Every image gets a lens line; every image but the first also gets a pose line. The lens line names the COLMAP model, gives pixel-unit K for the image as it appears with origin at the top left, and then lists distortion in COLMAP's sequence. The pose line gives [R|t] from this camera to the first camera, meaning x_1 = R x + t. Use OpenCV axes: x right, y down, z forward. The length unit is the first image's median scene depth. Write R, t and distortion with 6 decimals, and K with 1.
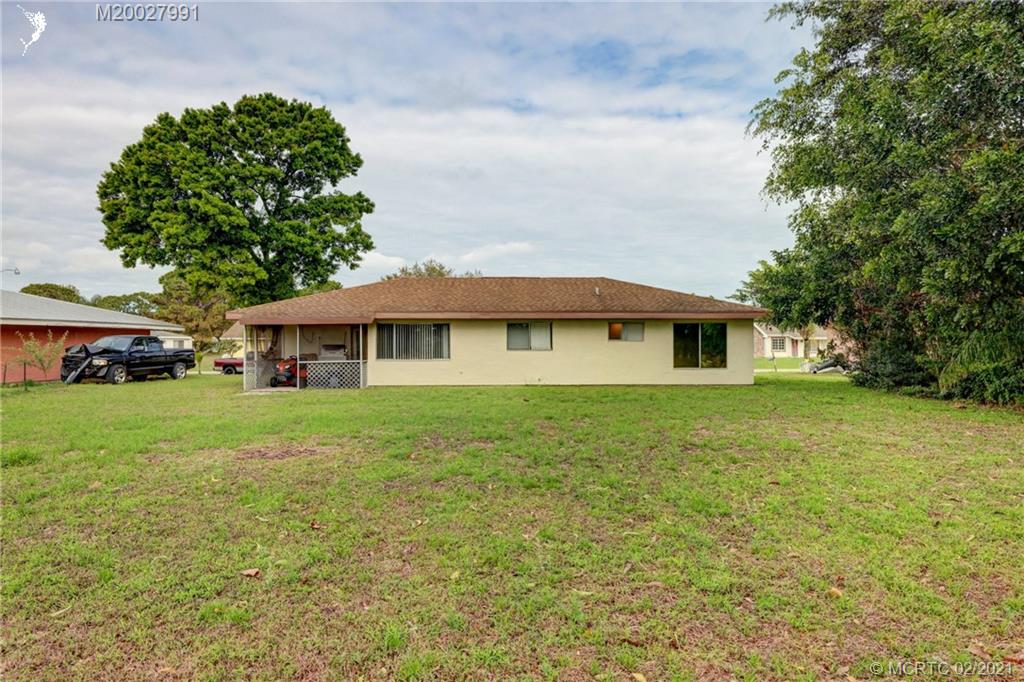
lens RADIAL K [[631.1, 0, 510.1], [0, 631.1, 337.4], [0, 0, 1]] dist [0.000517, -0.000801]
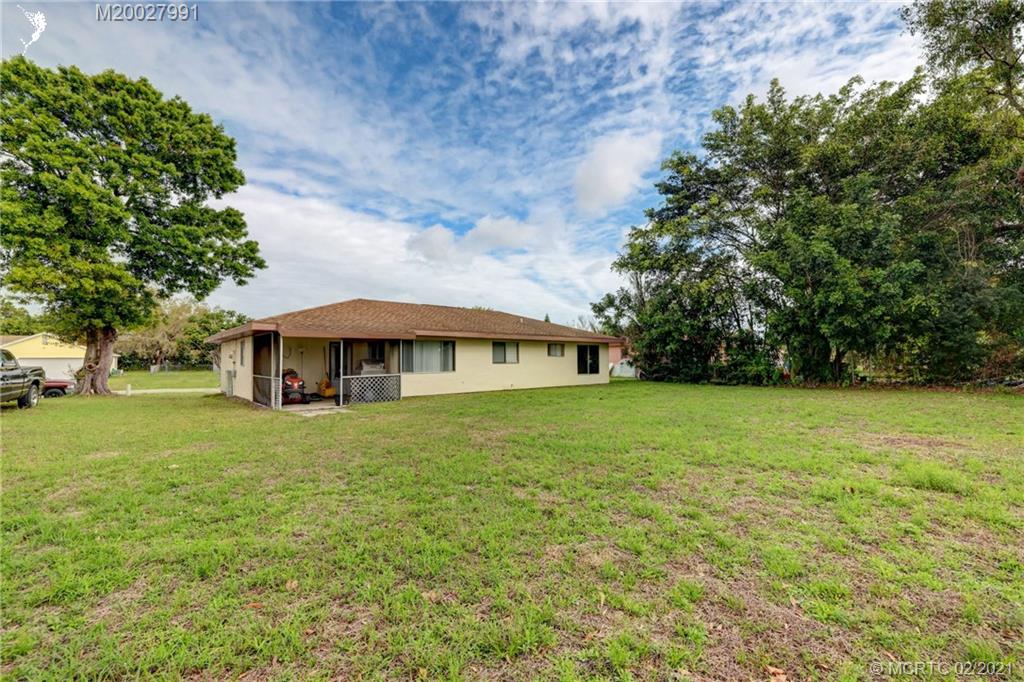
lens RADIAL K [[426.8, 0, 514.9], [0, 426.8, 344.9], [0, 0, 1]] dist [-0.000568, -0.001307]
pose [[0.763595, 0.019640, 0.645397, -0.506789], [-0.001583, 0.999591, -0.028546, 0.007093], [-0.645694, 0.020775, 0.763314, 0.296483]]
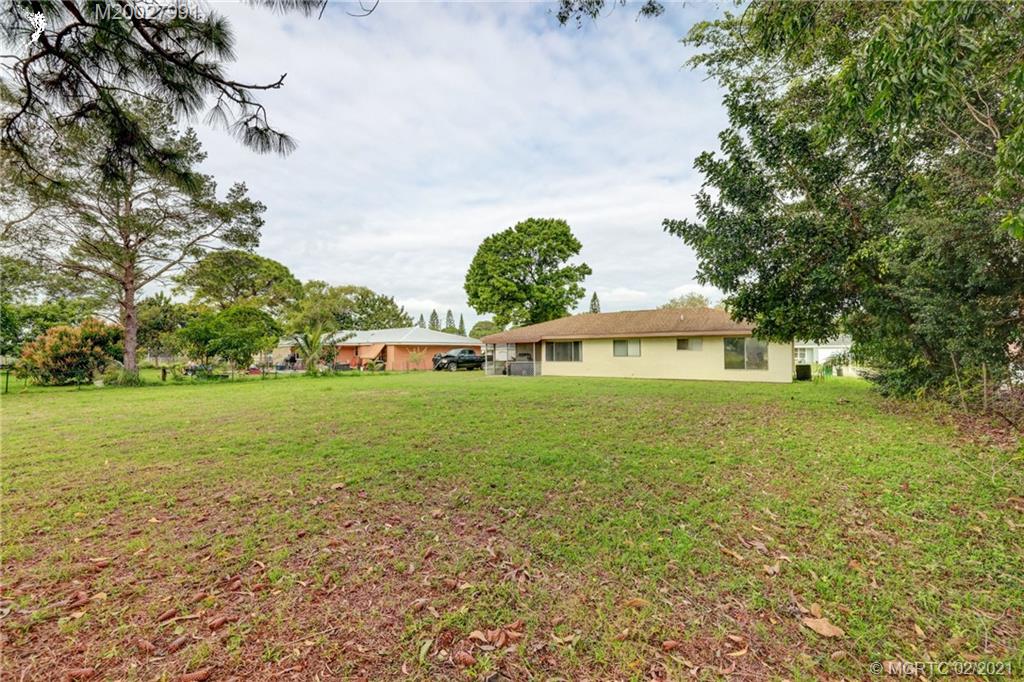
lens RADIAL K [[426.8, 0, 514.6], [0, 426.8, 342.8], [0, 0, 1]] dist [-0.000568, -0.001307]
pose [[0.819407, -0.016145, -0.572984, 0.412299], [0.010560, 0.999859, -0.013071, -0.003565], [0.573114, 0.004659, 0.819462, -0.078517]]
